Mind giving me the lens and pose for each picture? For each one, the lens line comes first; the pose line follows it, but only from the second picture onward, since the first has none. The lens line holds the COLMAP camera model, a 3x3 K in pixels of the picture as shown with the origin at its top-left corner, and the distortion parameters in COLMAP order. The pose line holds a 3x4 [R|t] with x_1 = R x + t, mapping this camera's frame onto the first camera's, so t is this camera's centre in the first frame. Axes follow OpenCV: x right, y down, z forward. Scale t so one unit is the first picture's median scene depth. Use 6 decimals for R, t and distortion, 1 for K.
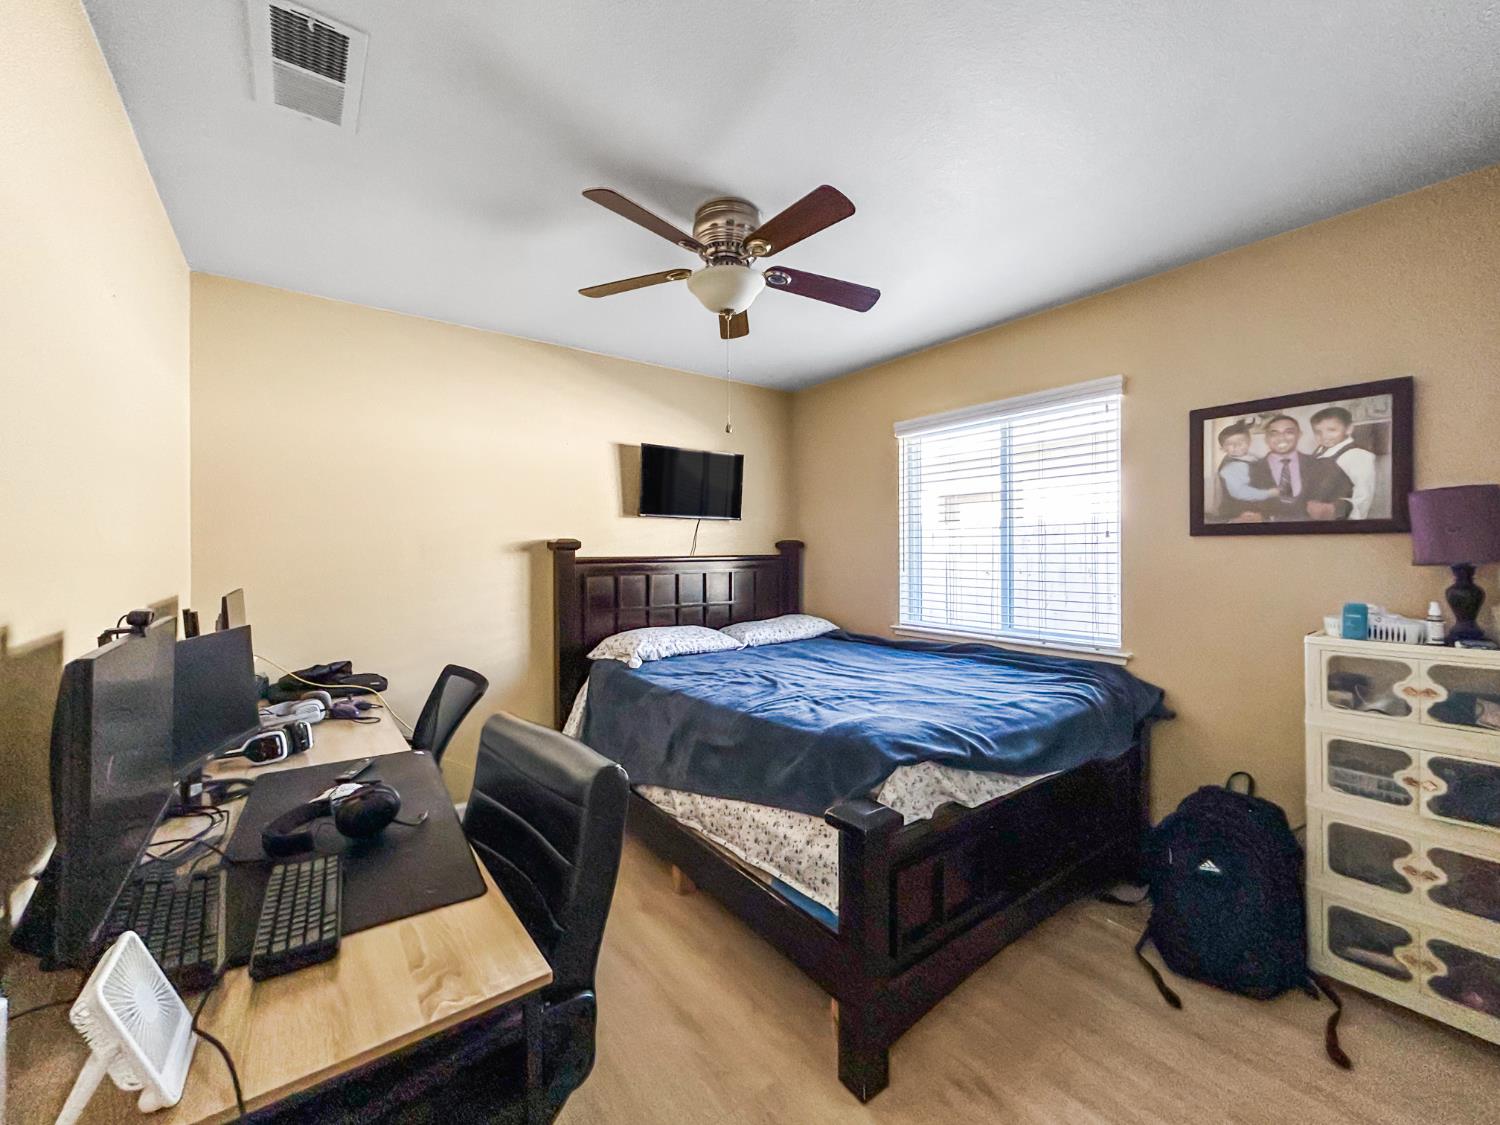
lens RADIAL K [[614.0, 0, 750.0], [0, 614.0, 562.5], [0, 0, 1]] dist [-0.001343, -0.000095]
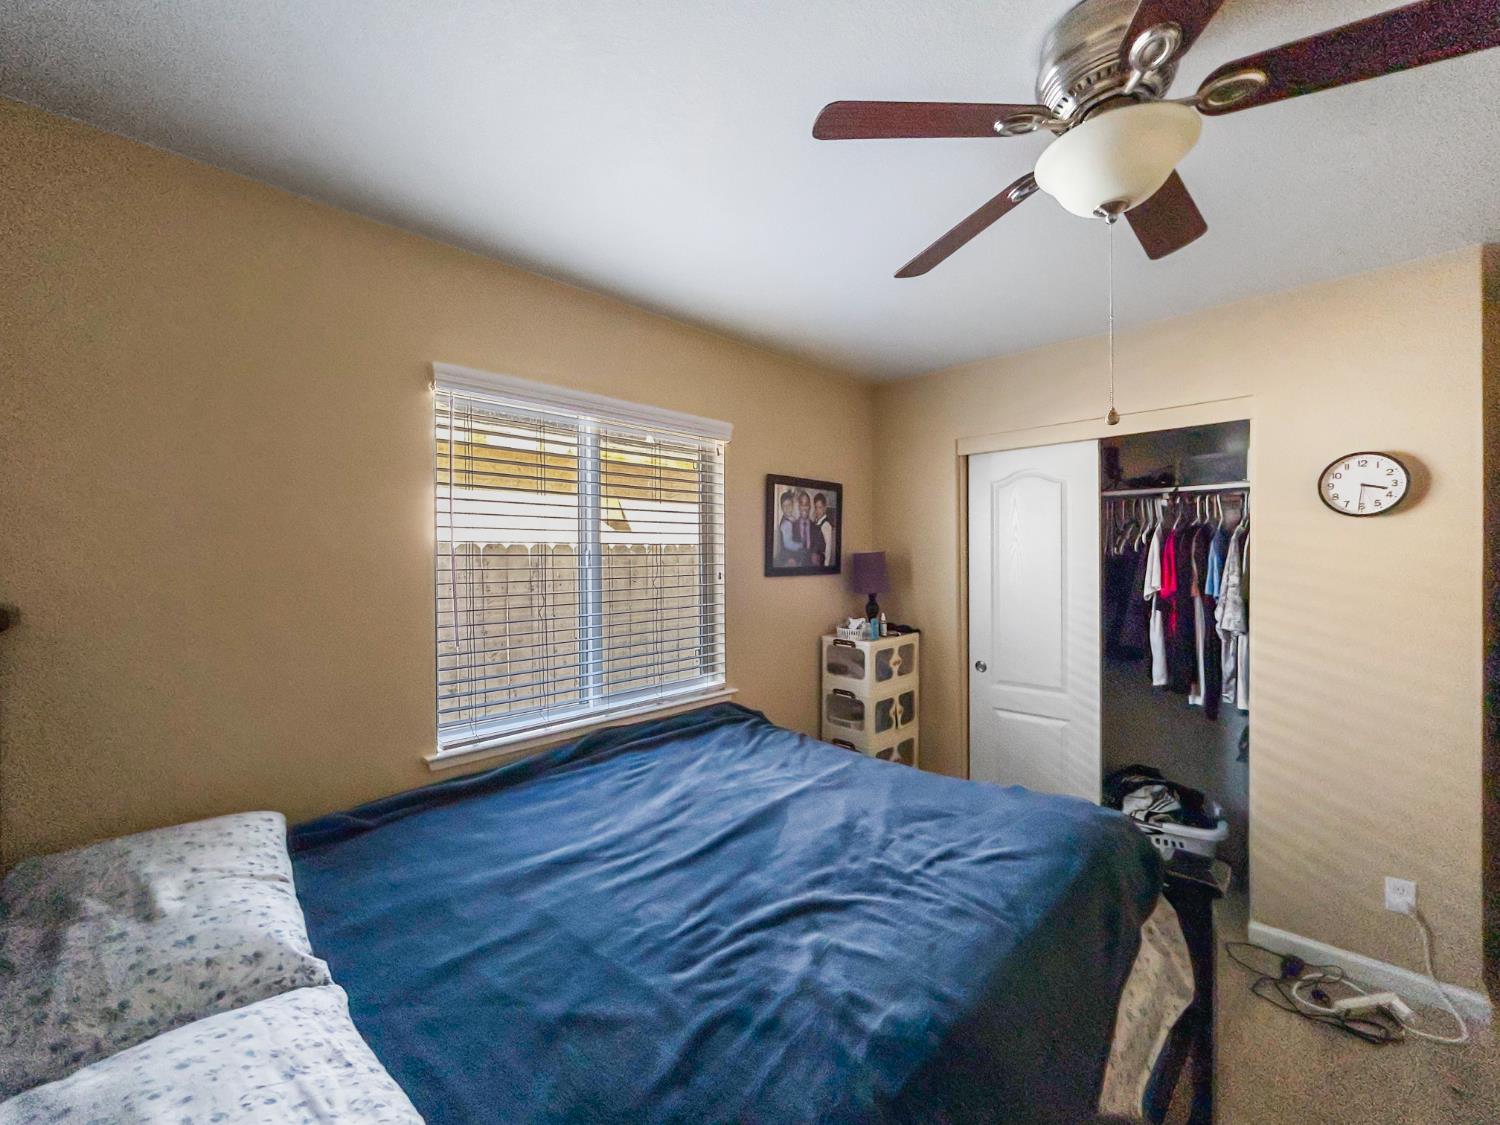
lens RADIAL K [[614.0, 0, 750.0], [0, 614.0, 562.5], [0, 0, 1]] dist [-0.001343, -0.000095]
pose [[-0.164538, -0.005962, 0.986353, -0.521060], [0.023959, 0.999663, 0.010039, -0.093803], [-0.986080, 0.025284, -0.164339, 1.369692]]
